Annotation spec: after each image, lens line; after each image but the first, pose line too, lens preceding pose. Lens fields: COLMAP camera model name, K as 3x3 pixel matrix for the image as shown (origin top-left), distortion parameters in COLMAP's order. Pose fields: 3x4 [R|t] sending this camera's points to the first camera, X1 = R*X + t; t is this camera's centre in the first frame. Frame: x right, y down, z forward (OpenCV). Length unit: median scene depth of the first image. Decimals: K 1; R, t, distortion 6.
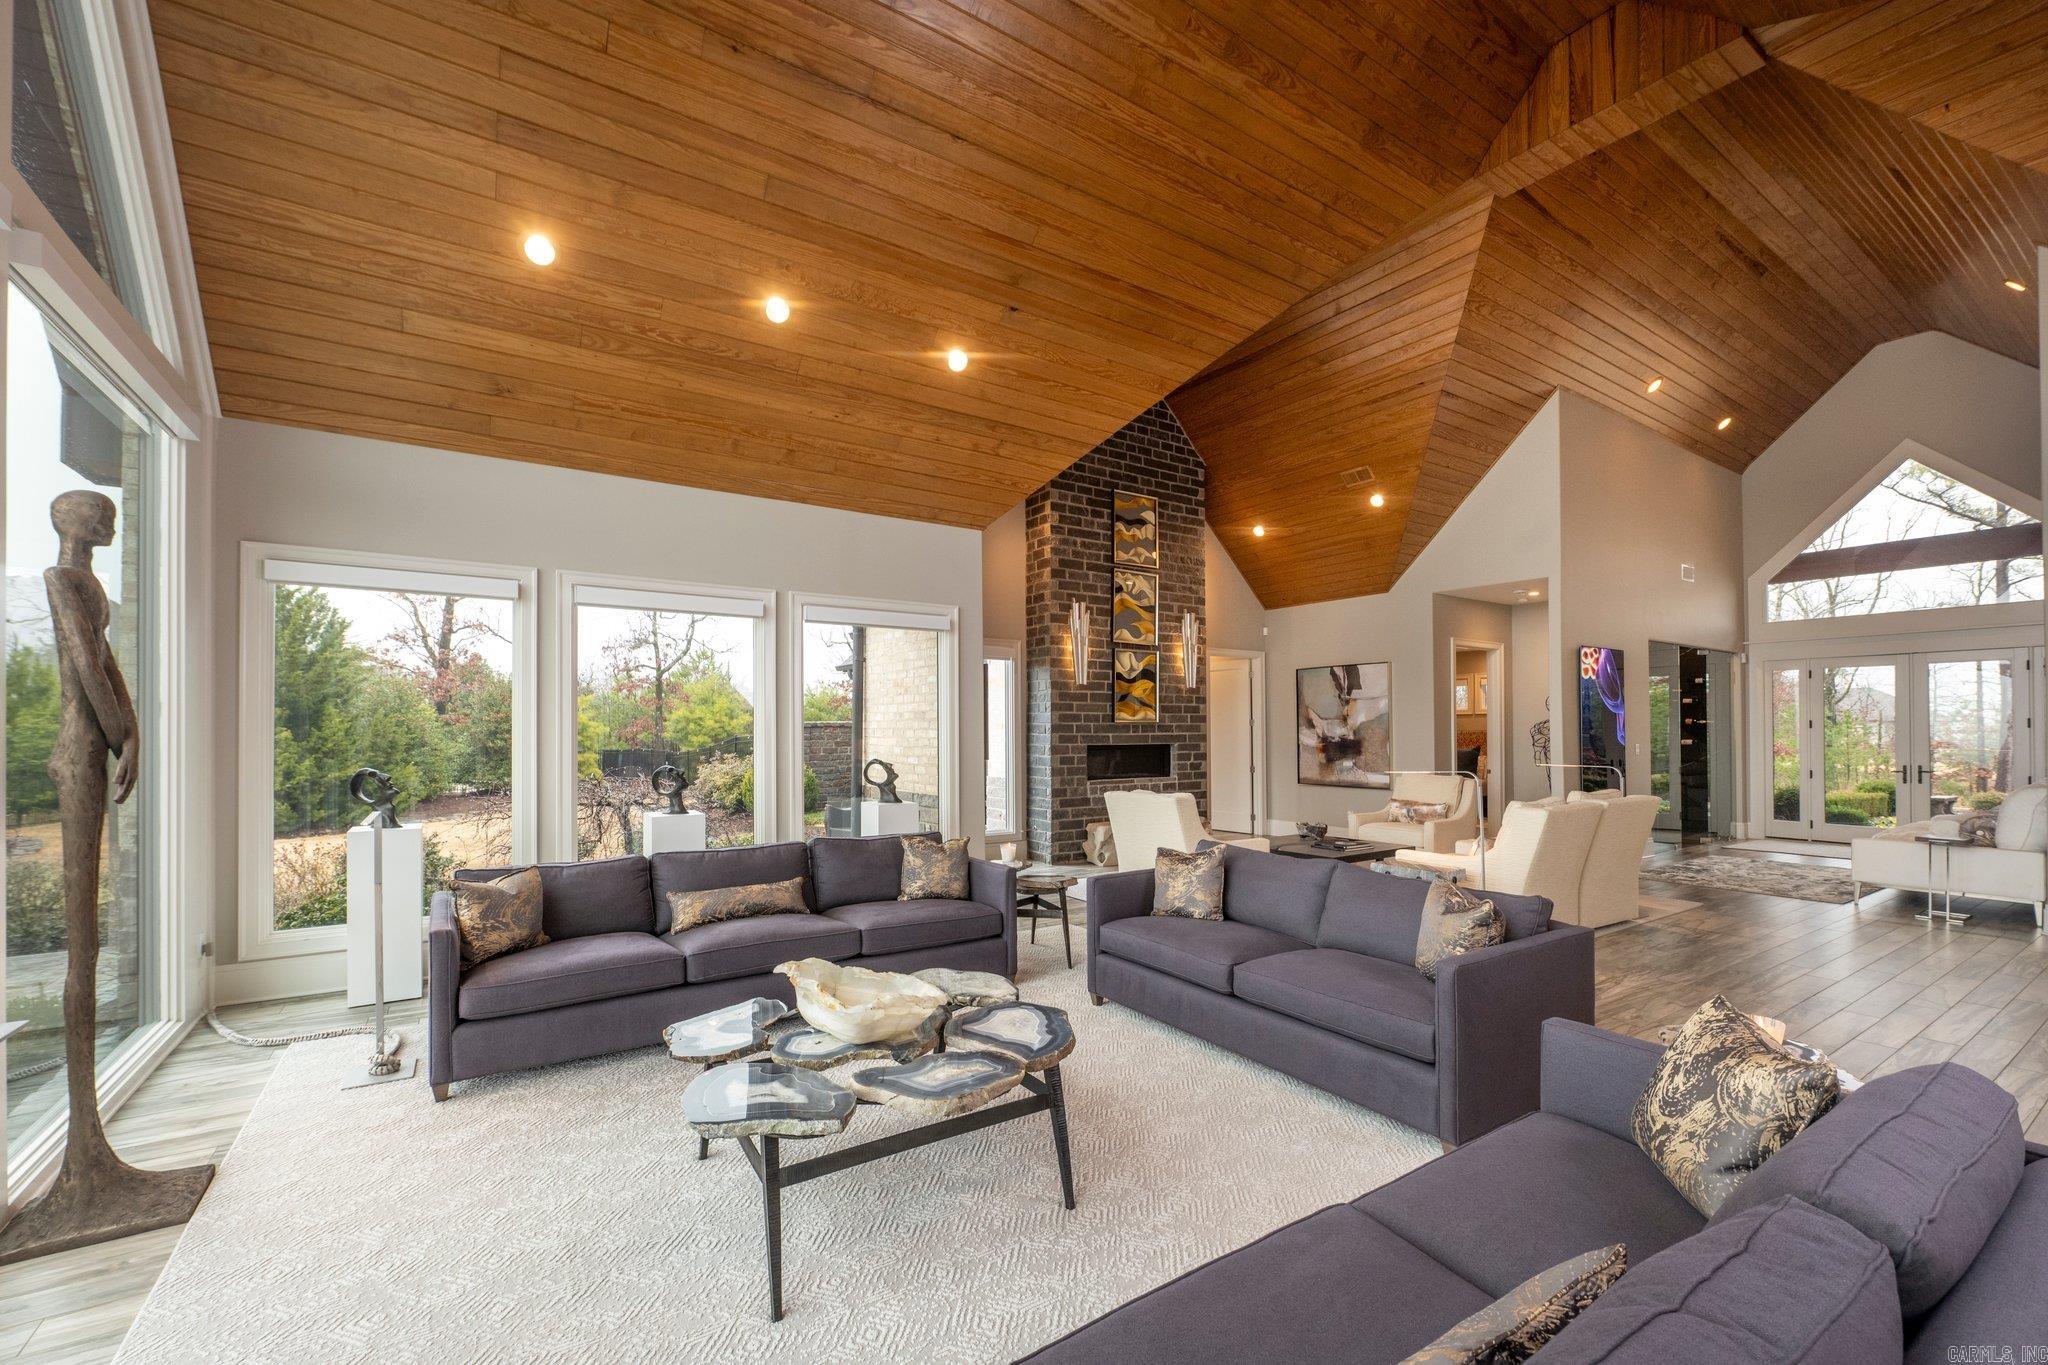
lens RADIAL K [[835.1, 0, 935.2], [0, 835.1, 727.7], [0, 0, 1]] dist [-0.004276, 0.000481]
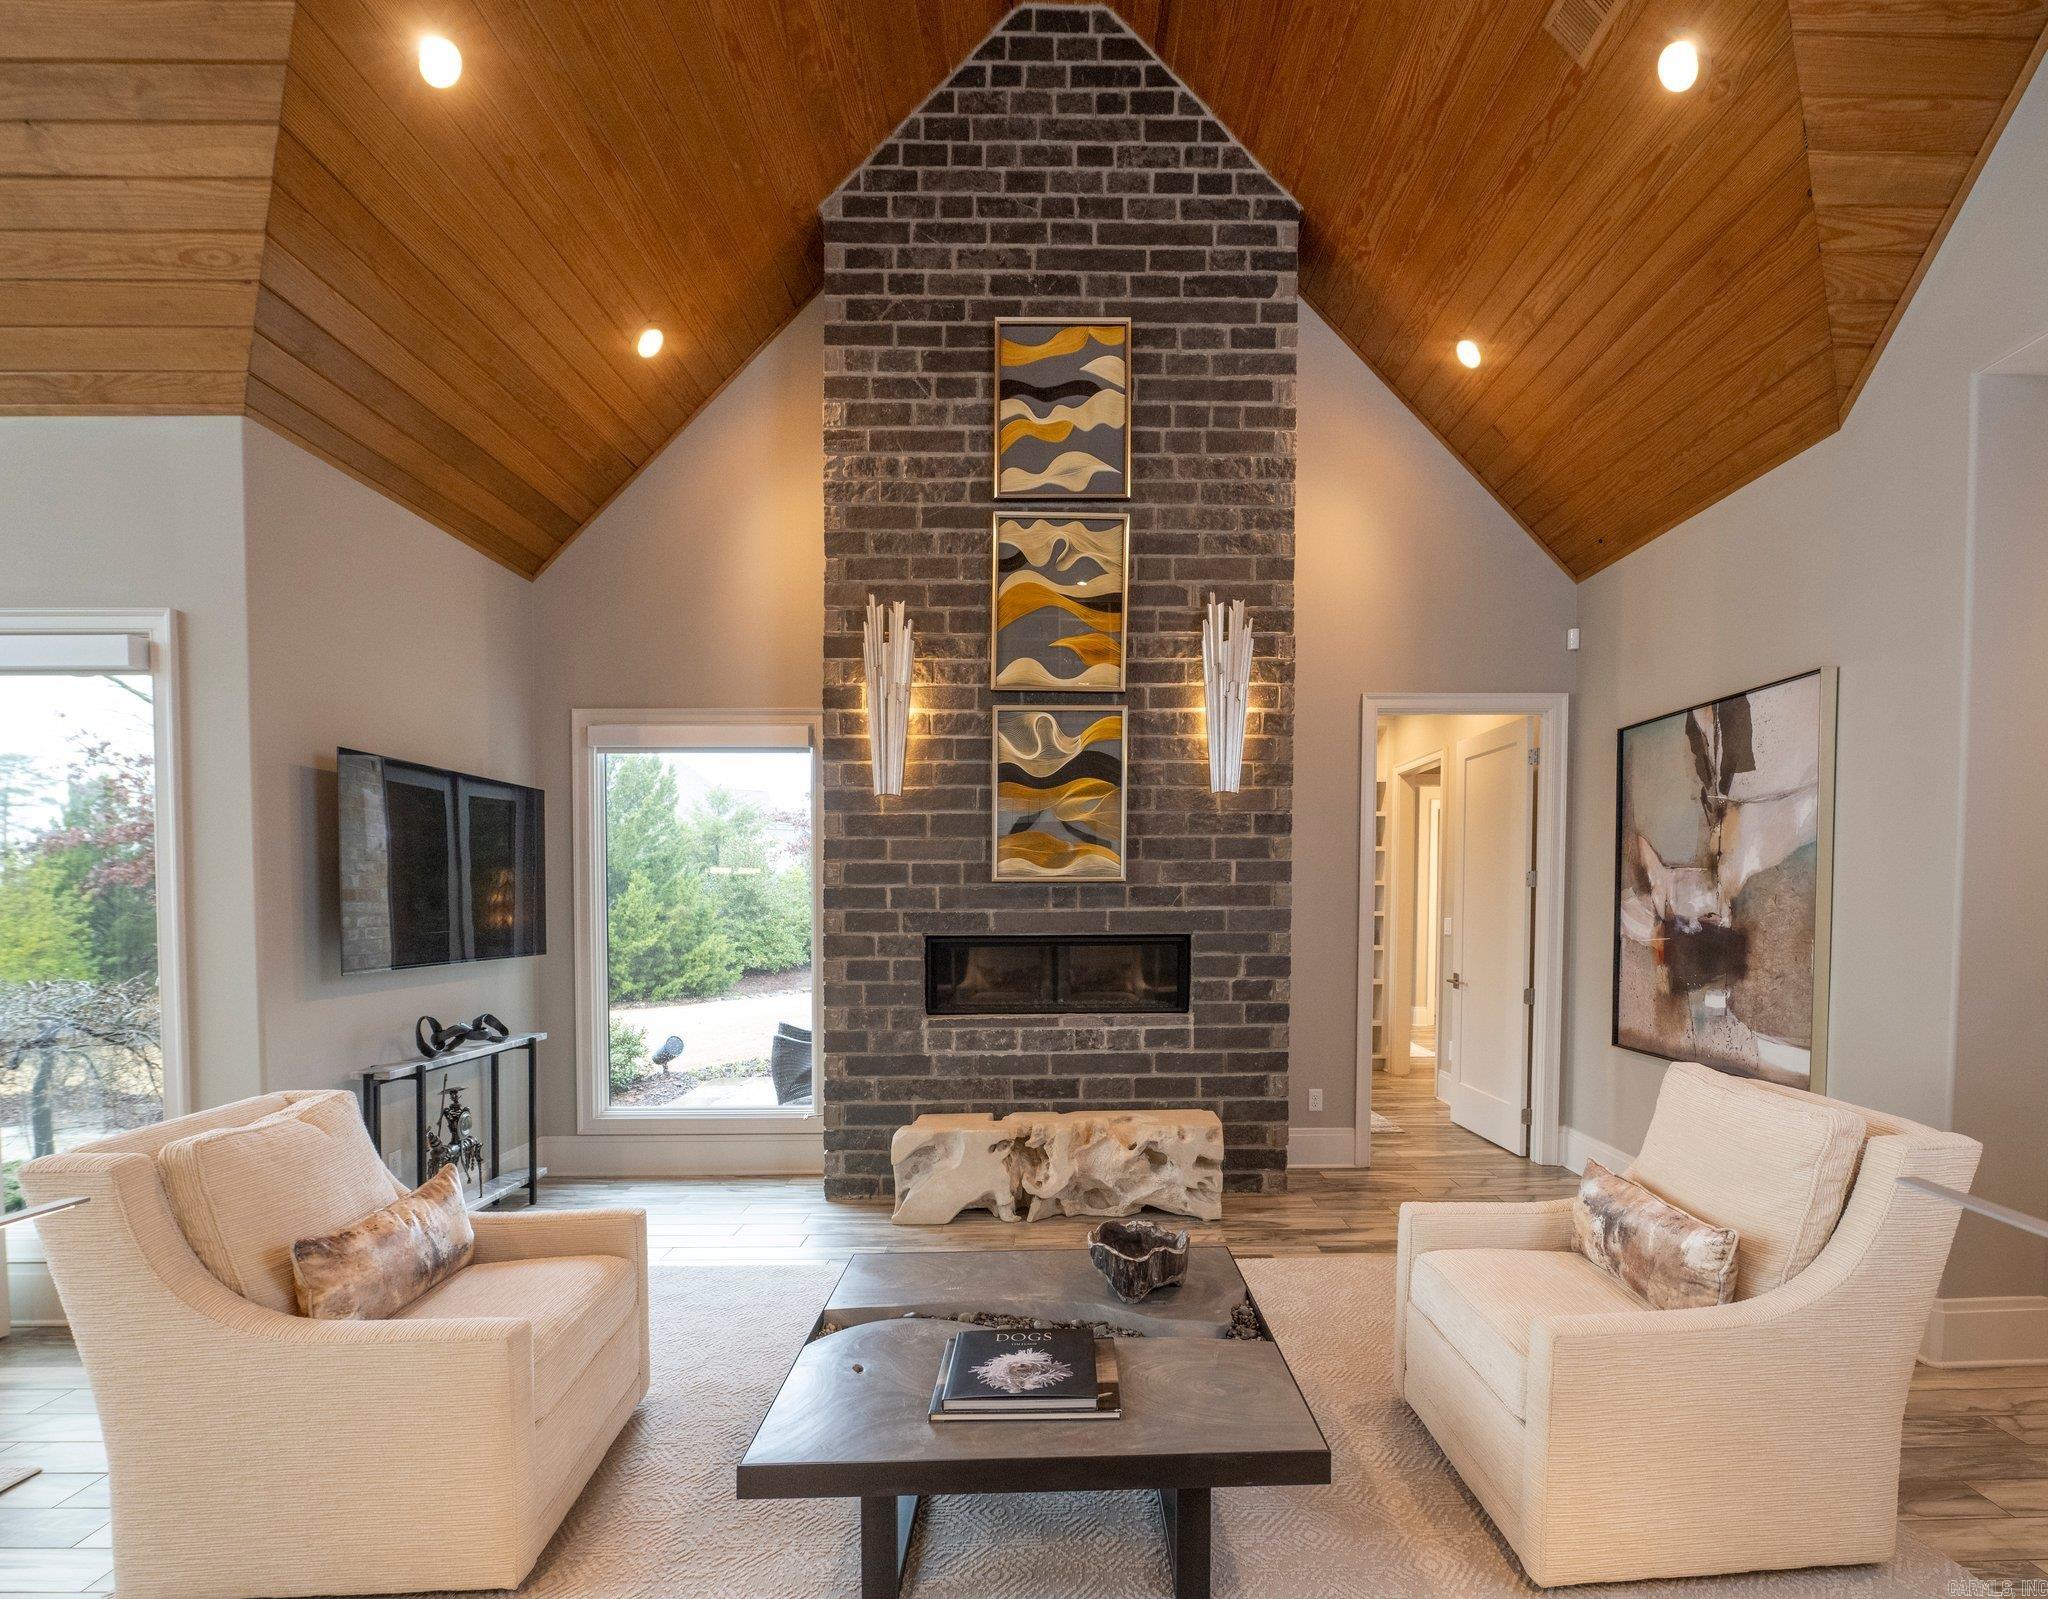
lens RADIAL K [[982.4, 0, 1076.1], [0, 982.4, 940.2], [0, 0, 1]] dist [-0.000621, -0.000612]
pose [[0.880755, 0.018536, -0.473210, 0.469798], [0.006390, 0.998678, 0.051012, -0.002261], [0.473530, -0.047953, 0.879471, 0.558177]]
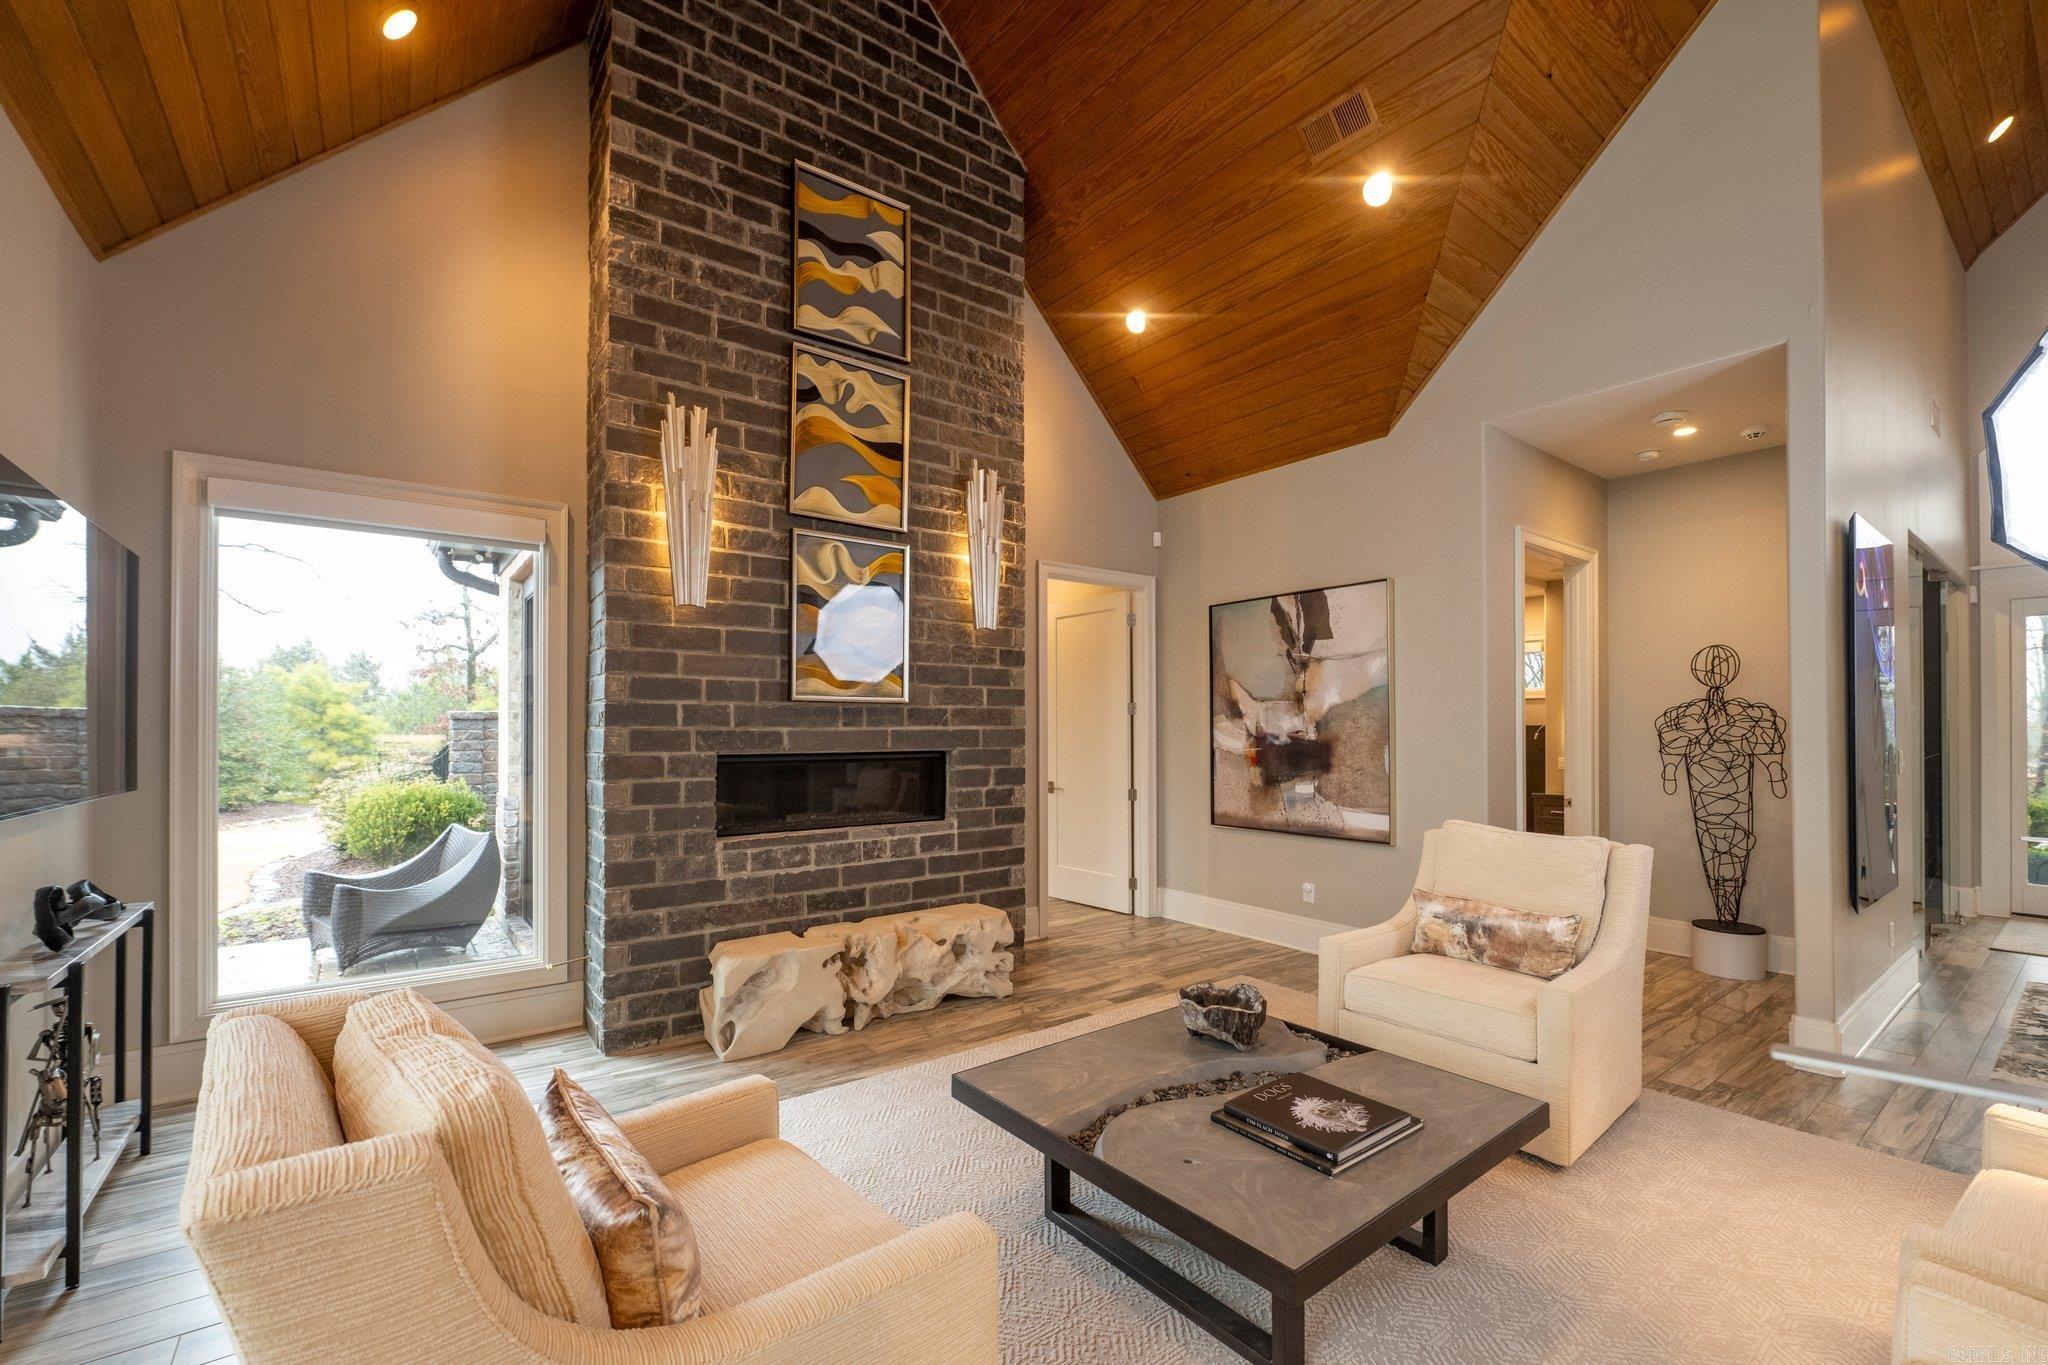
lens RADIAL K [[835.1, 0, 979.7], [0, 835.1, 734.5], [0, 0, 1]] dist [-0.004276, 0.000481]
pose [[0.993641, 0.000027, 0.112595, 0.252434], [-0.001312, 0.999935, 0.011338, 0.005498], [-0.112587, -0.011414, 0.993576, 0.541539]]
